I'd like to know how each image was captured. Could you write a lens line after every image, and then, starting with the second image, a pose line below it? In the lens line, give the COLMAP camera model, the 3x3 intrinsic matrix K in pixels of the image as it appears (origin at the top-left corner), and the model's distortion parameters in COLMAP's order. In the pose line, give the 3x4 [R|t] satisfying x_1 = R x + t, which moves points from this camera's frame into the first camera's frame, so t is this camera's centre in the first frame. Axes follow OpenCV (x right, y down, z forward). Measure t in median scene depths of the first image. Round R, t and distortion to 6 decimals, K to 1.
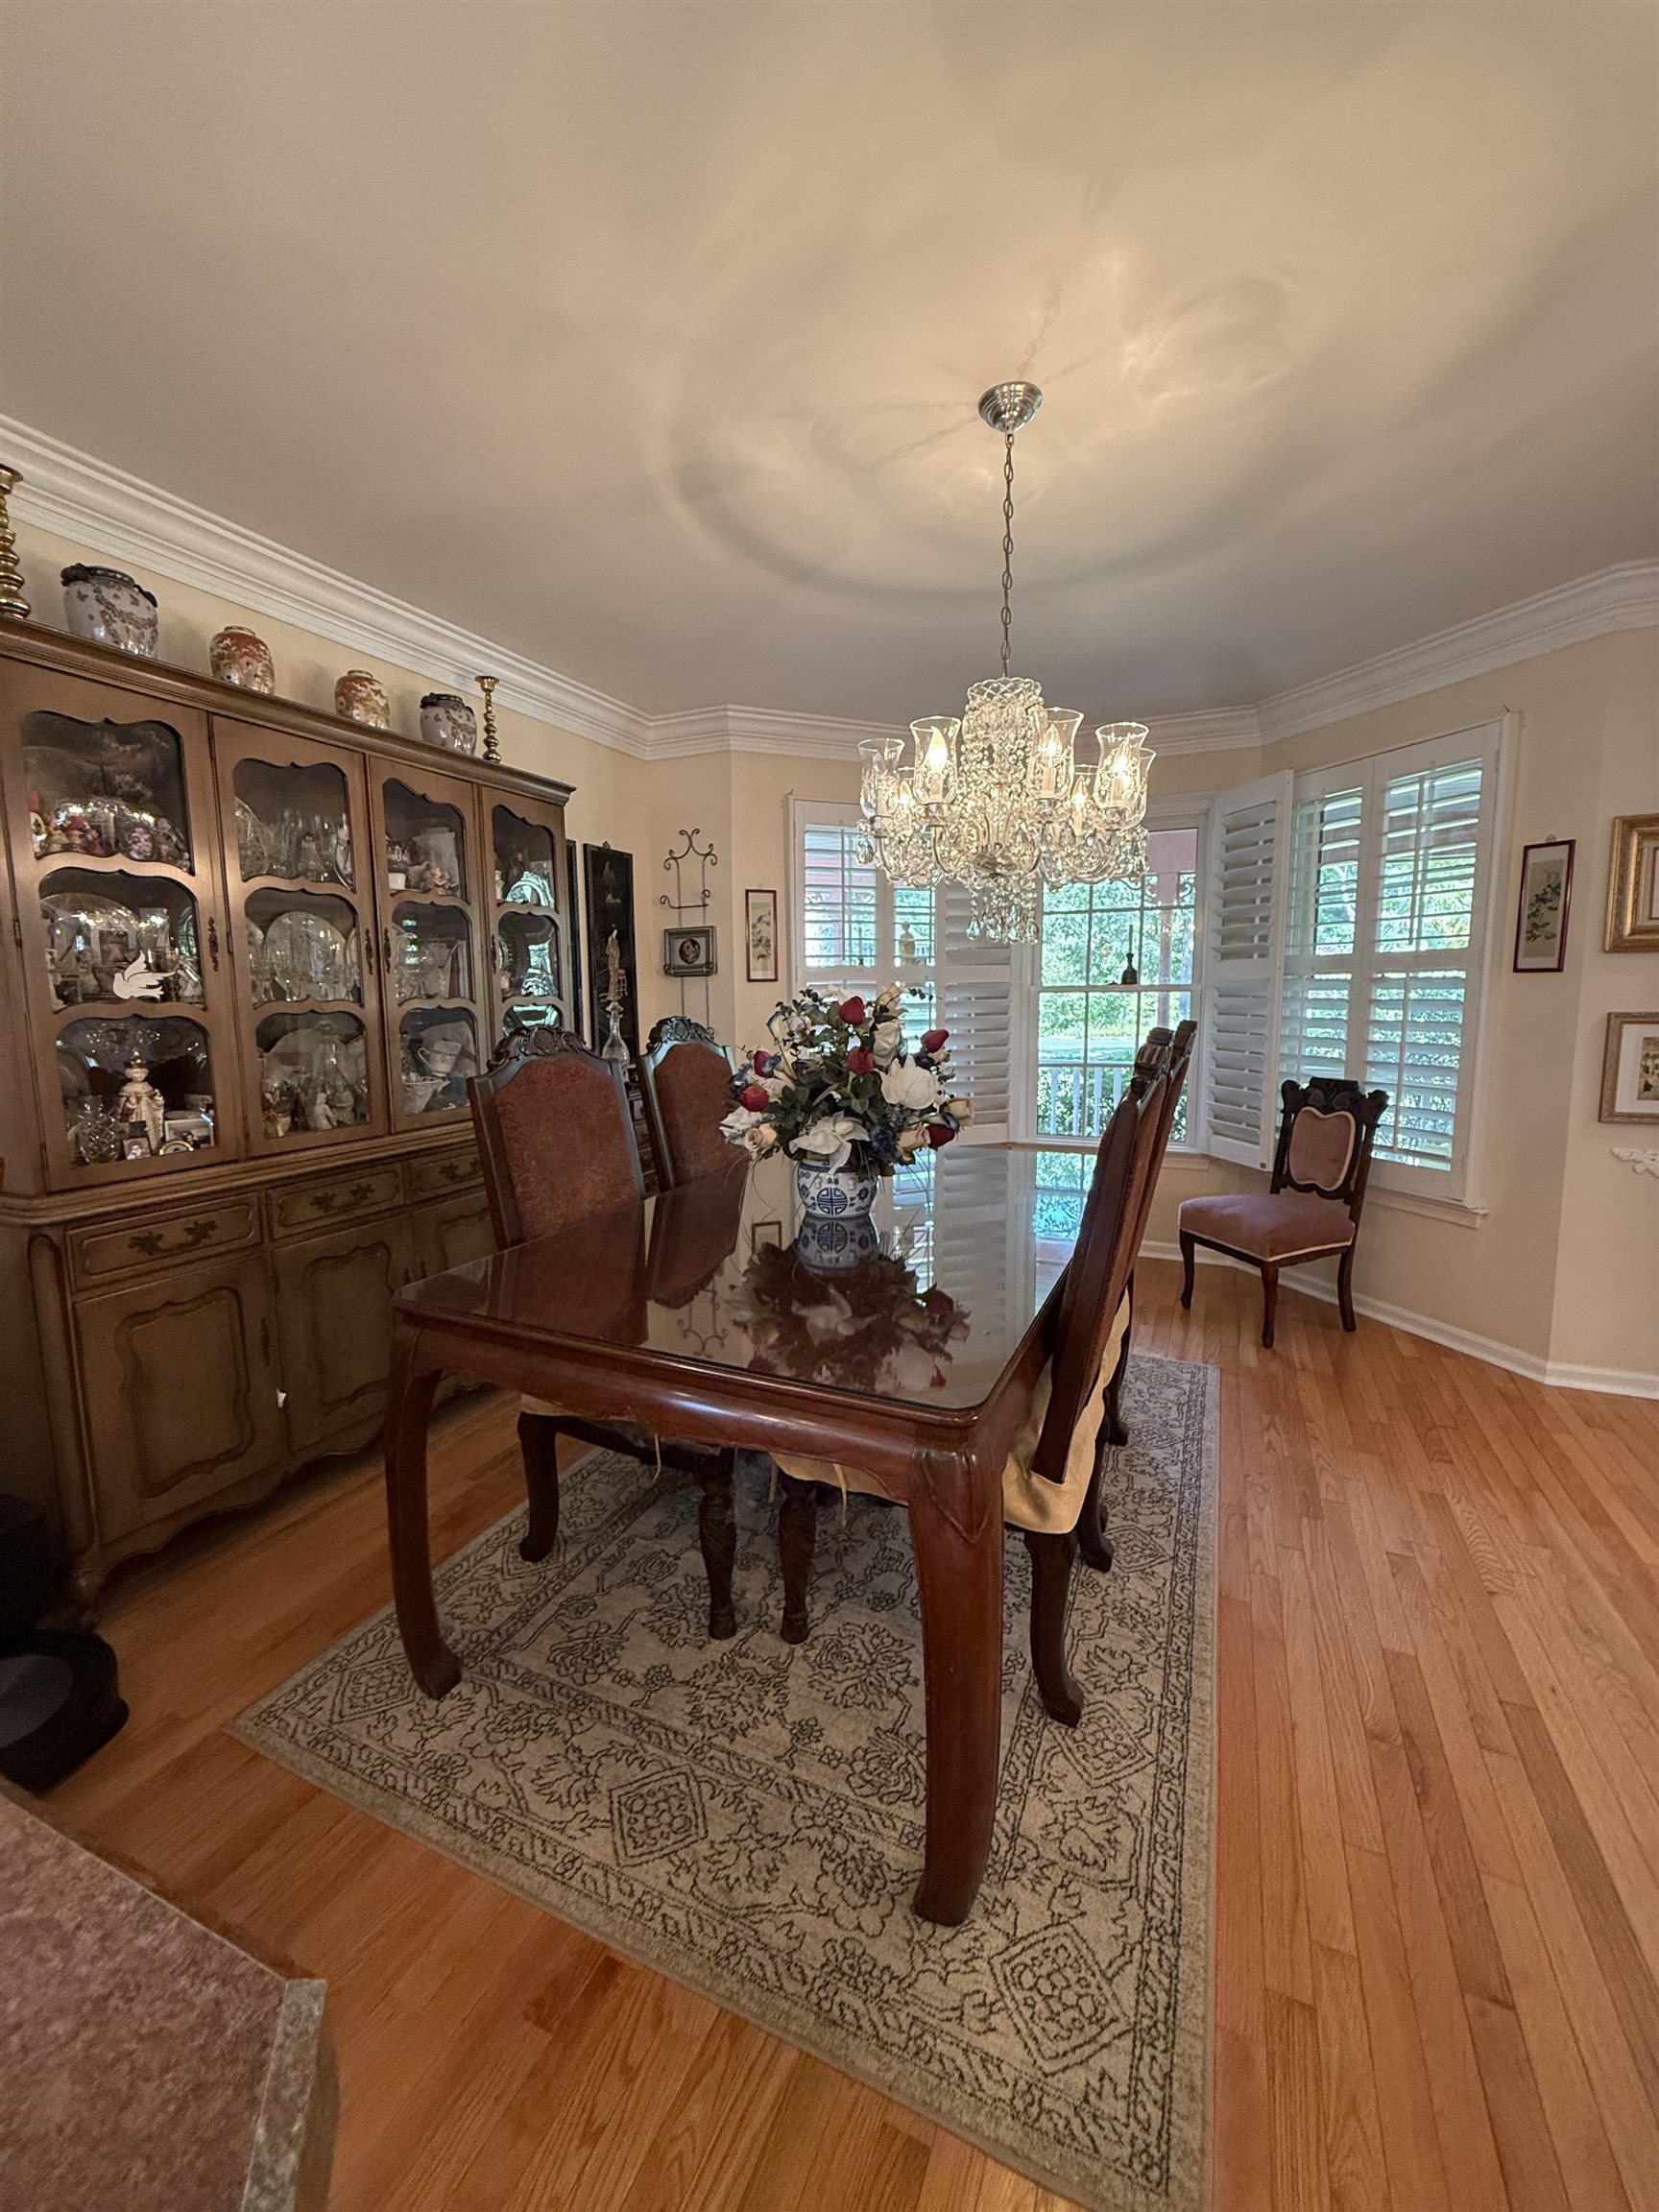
lens RADIAL K [[877.6, 0, 833.3], [0, 877.6, 1099.0], [0, 0, 1]] dist [-0.001923, 0.000743]
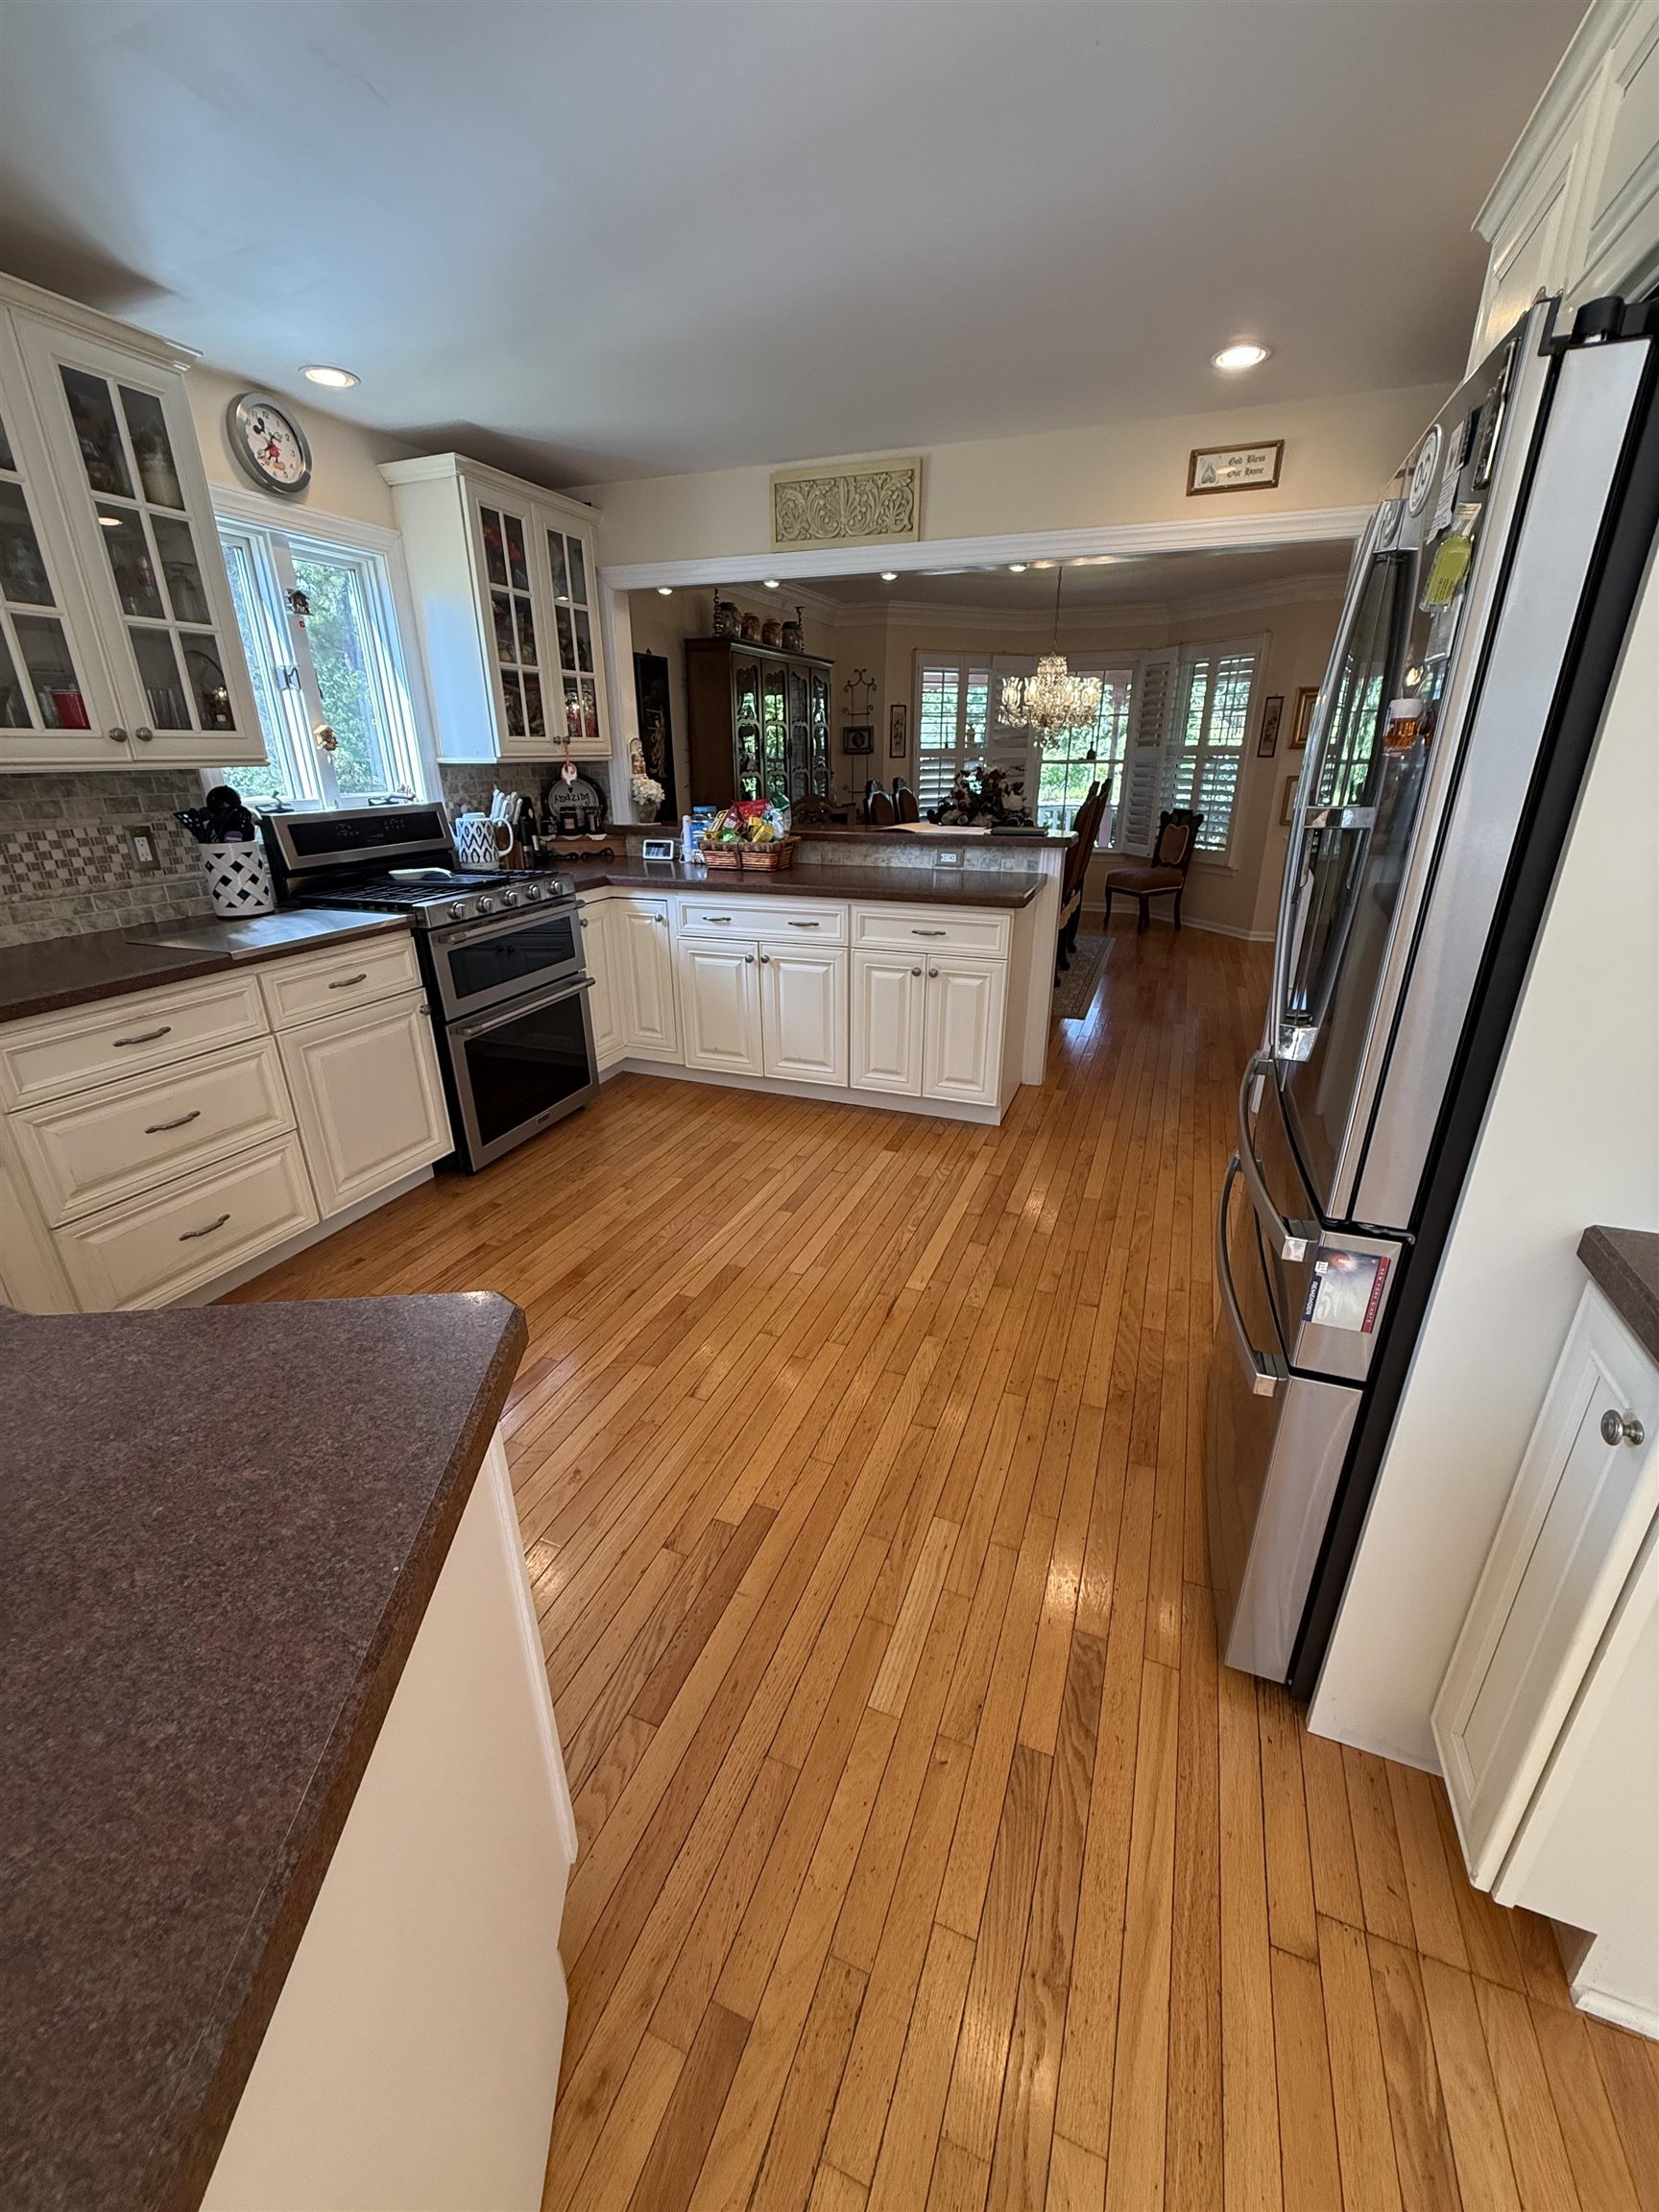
lens RADIAL K [[877.6, 0, 824.2], [0, 877.6, 1104.8], [0, 0, 1]] dist [-0.001923, 0.000743]
pose [[0.999020, -0.014796, 0.041710, -0.364073], [0.003495, 0.965892, 0.258920, 0.108054], [-0.044118, -0.258520, 0.964998, -1.110410]]
